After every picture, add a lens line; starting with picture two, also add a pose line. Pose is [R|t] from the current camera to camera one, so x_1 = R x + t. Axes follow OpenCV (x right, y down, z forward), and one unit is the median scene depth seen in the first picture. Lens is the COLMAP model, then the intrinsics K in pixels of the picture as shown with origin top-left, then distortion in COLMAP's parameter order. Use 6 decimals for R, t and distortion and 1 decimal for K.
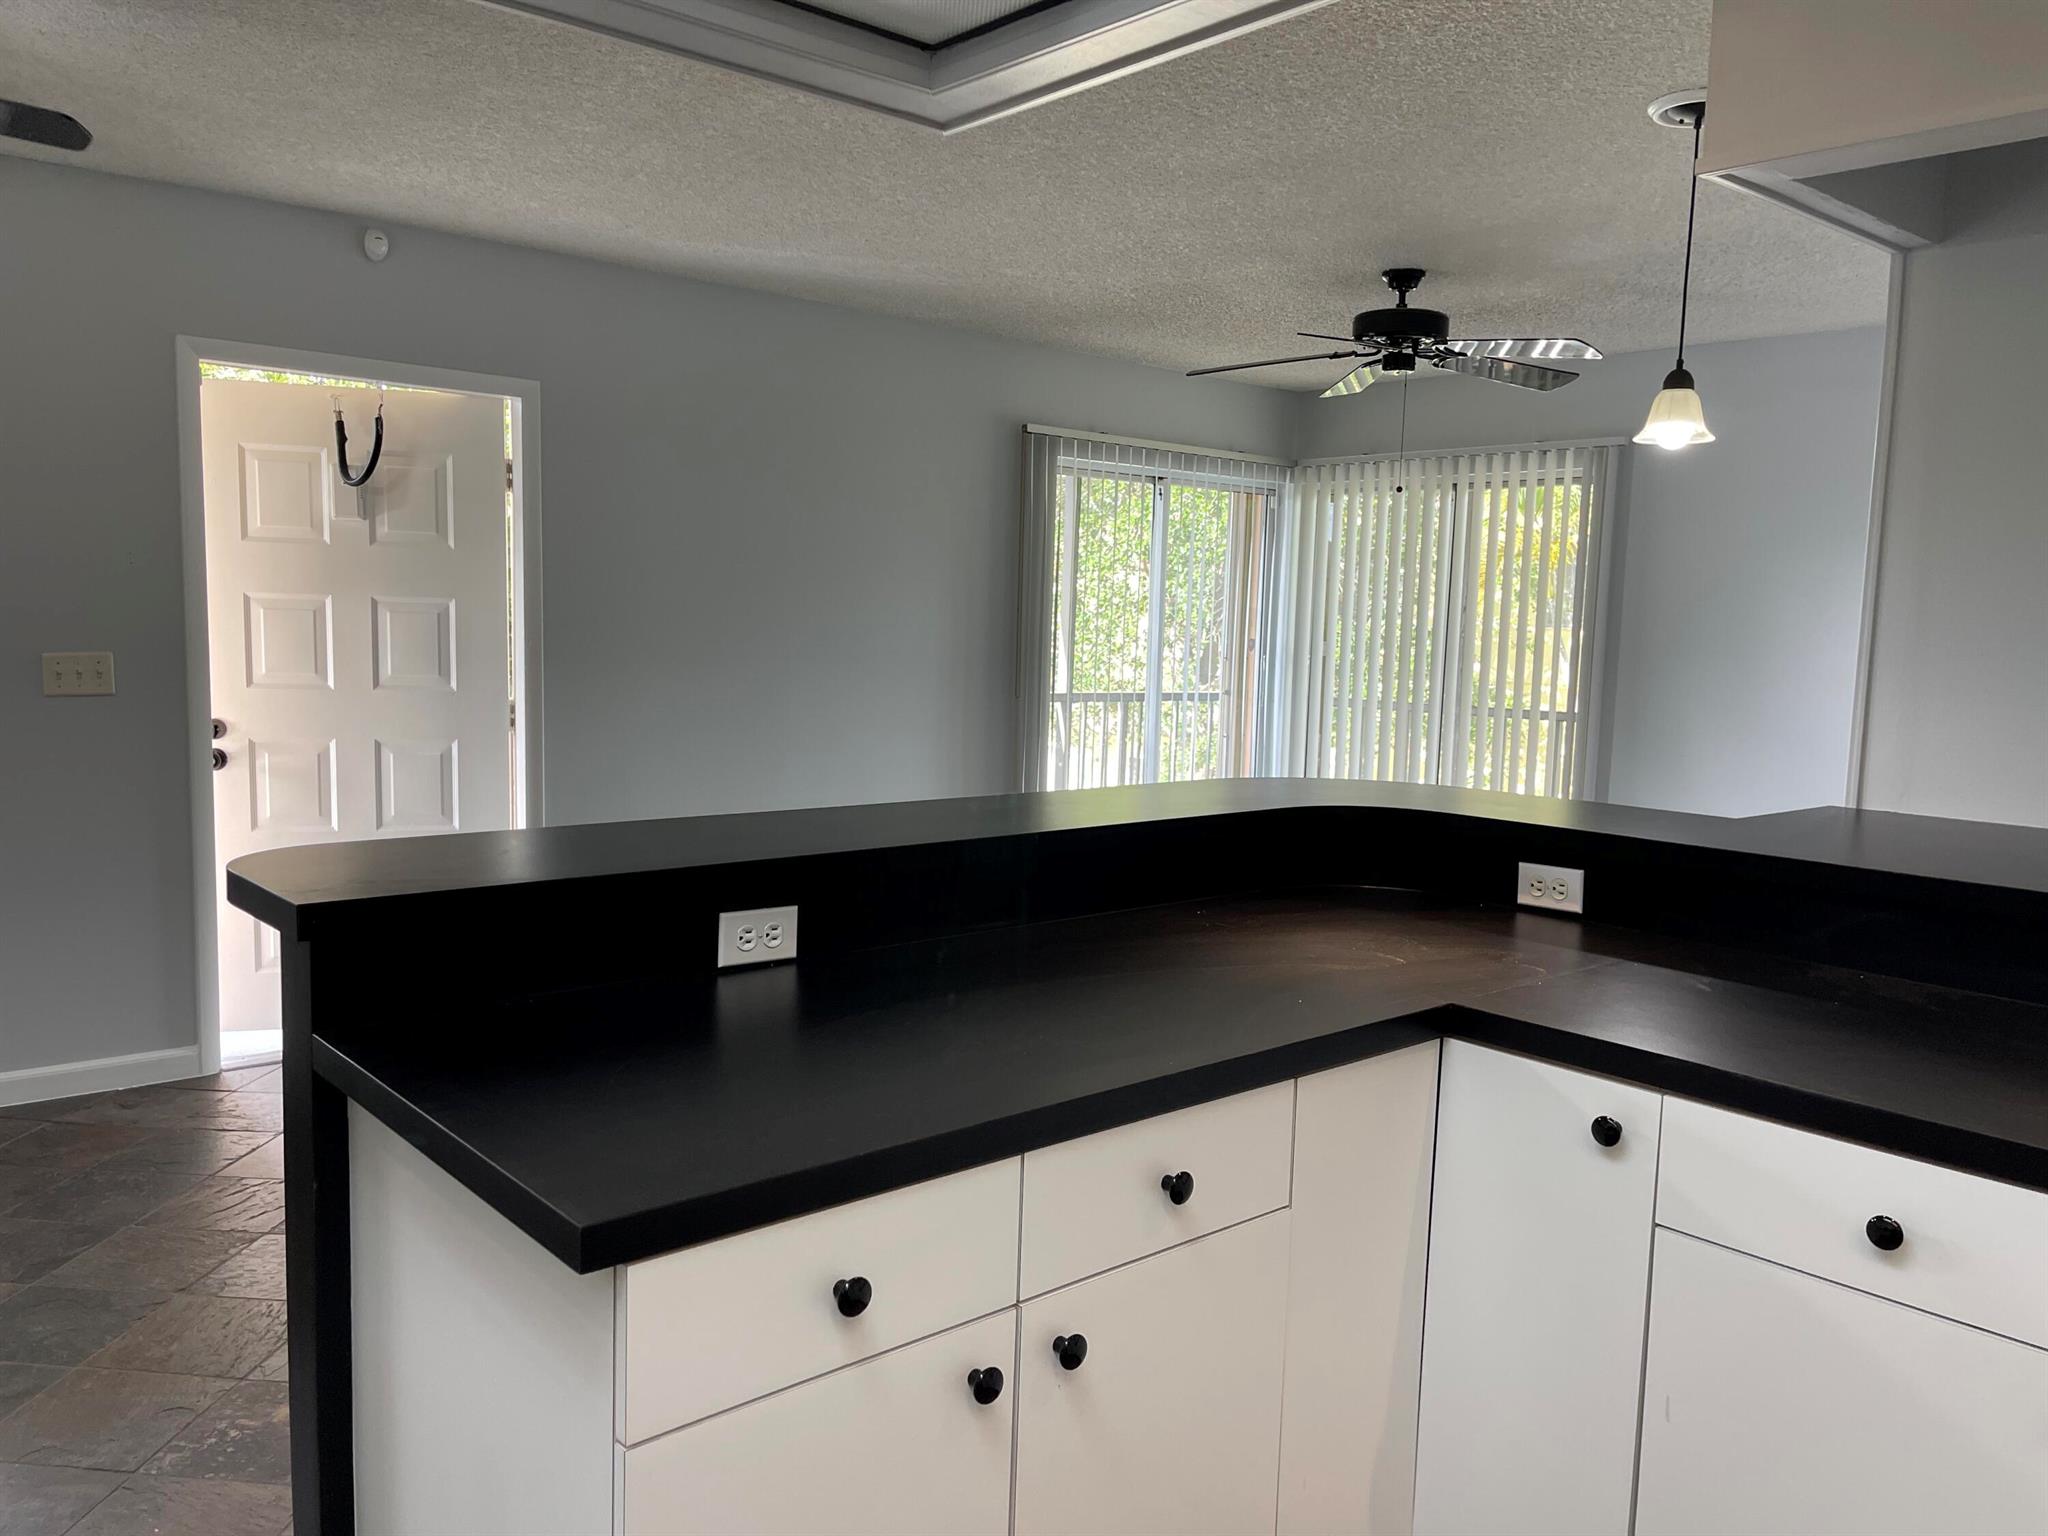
lens RADIAL K [[1543.6, 0, 1051.9], [0, 1543.6, 786.7], [0, 0, 1]] dist [0.099254, -0.138156]
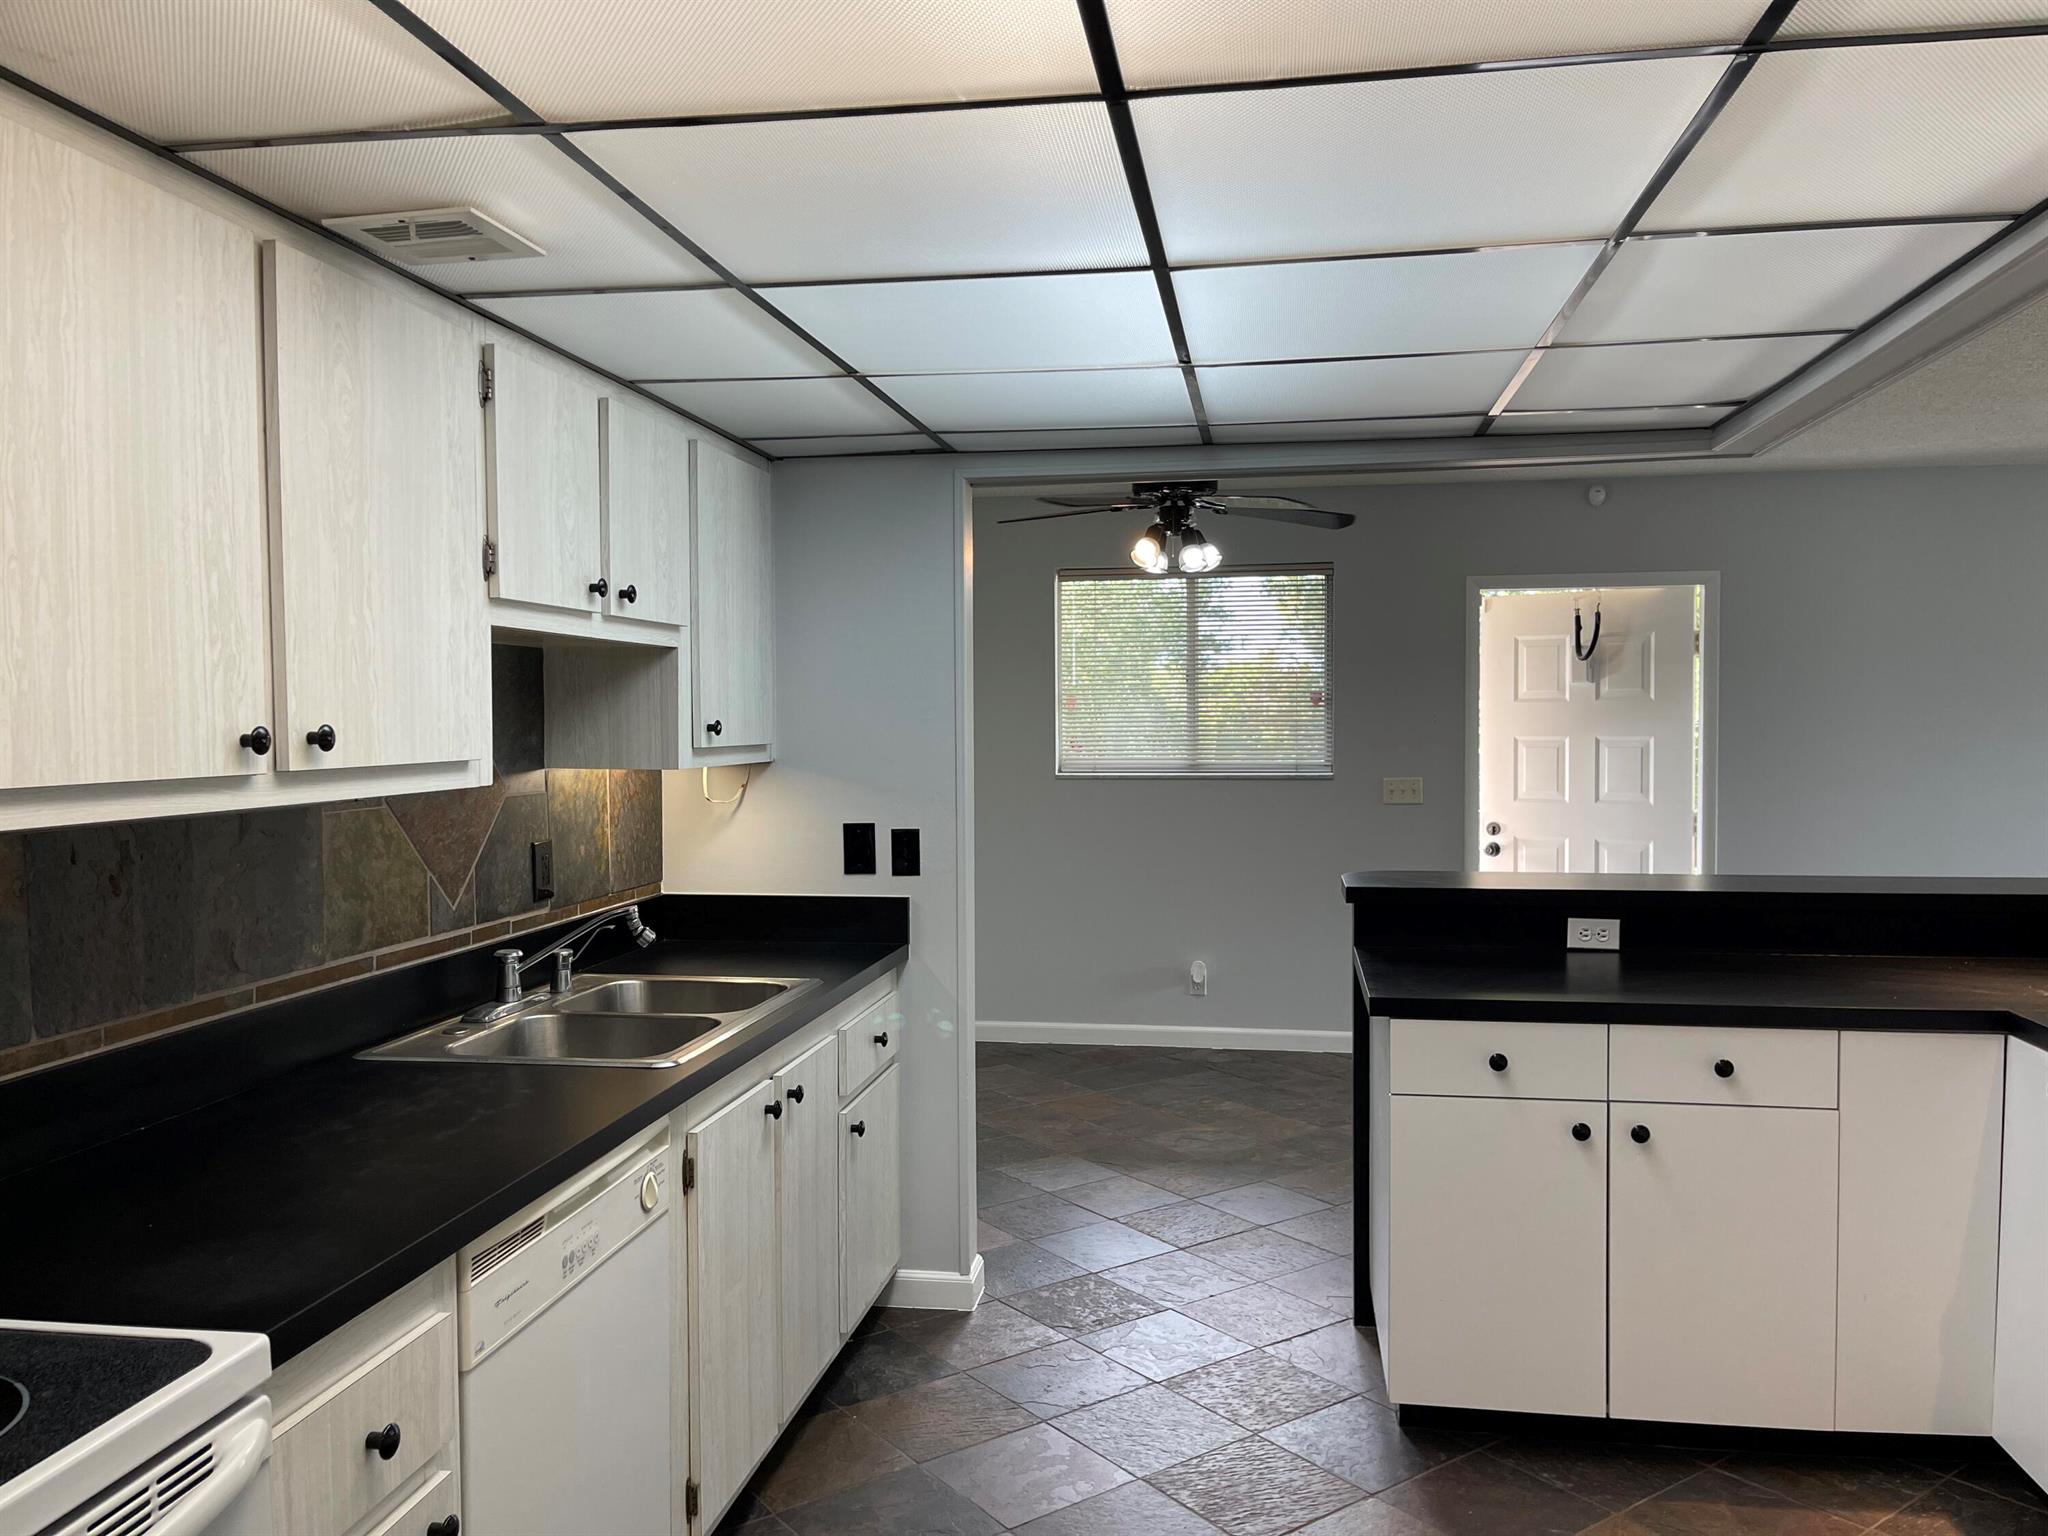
lens RADIAL K [[1542.4, 0, 1036.4], [0, 1542.4, 782.5], [0, 0, 1]] dist [0.064069, -0.081966]
pose [[0.635721, -0.001086, -0.771918, 0.325798], [-0.062326, 0.996662, -0.052731, 0.023869], [0.769399, 0.081632, 0.633531, -0.265155]]
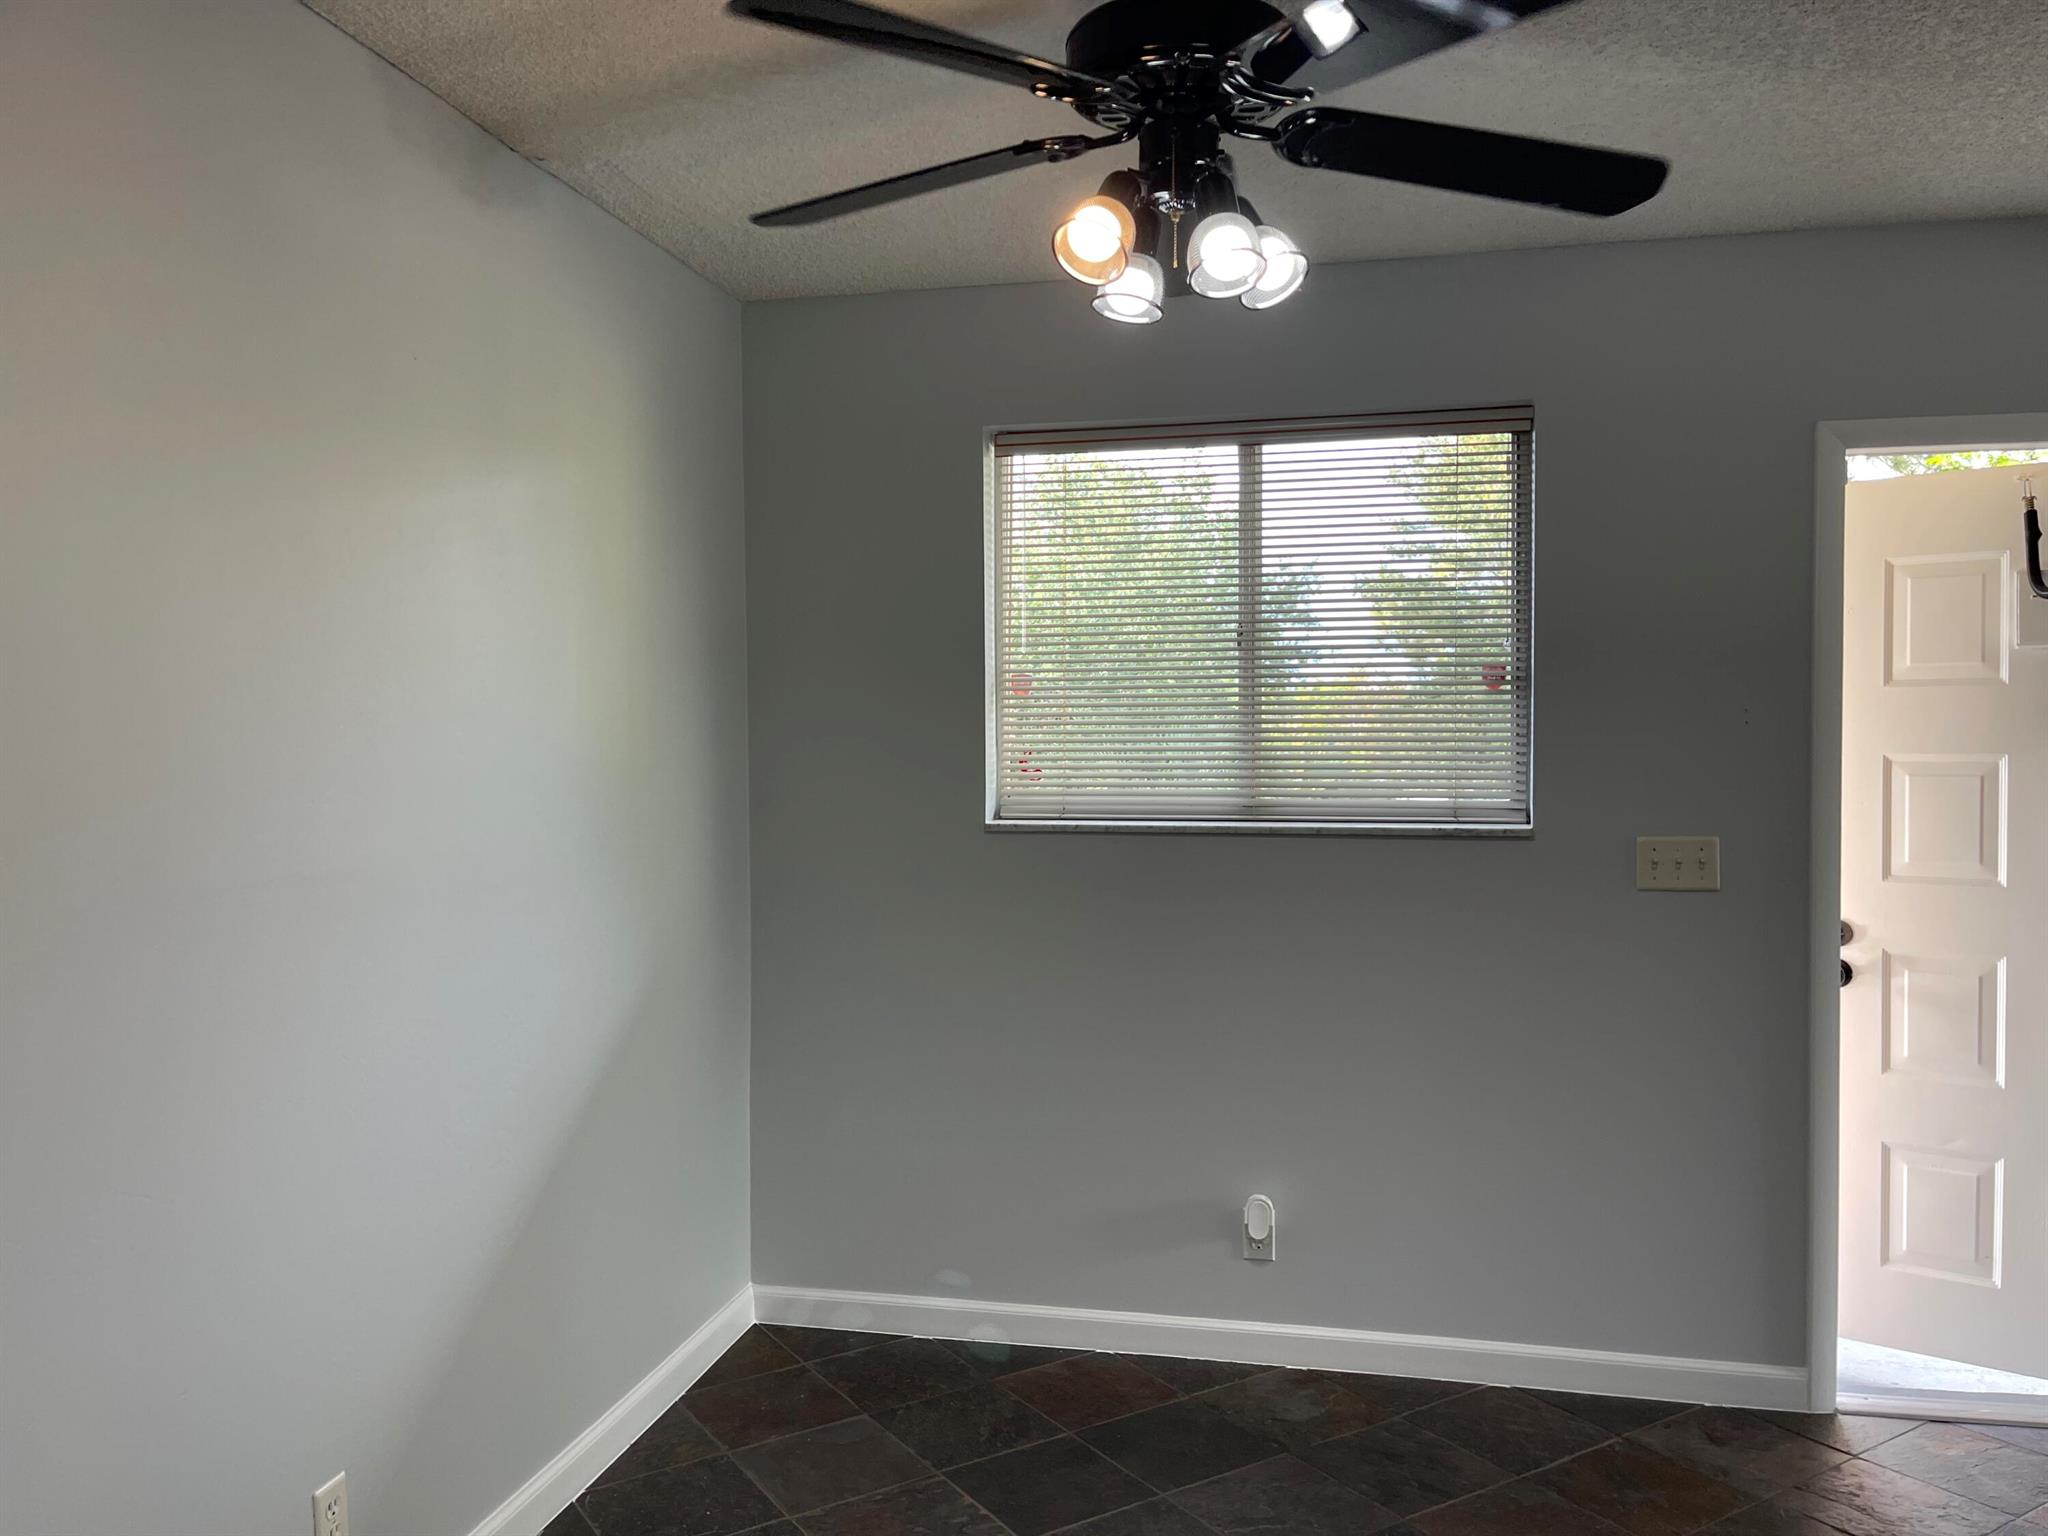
lens RADIAL K [[1542.4, 0, 1036.4], [0, 1542.4, 782.5], [0, 0, 1]] dist [0.064069, -0.081966]
pose [[0.591929, -0.009891, -0.805929, -0.152841], [-0.069602, 0.995562, -0.063340, -0.034759], [0.802979, 0.093587, 0.588614, 0.235351]]
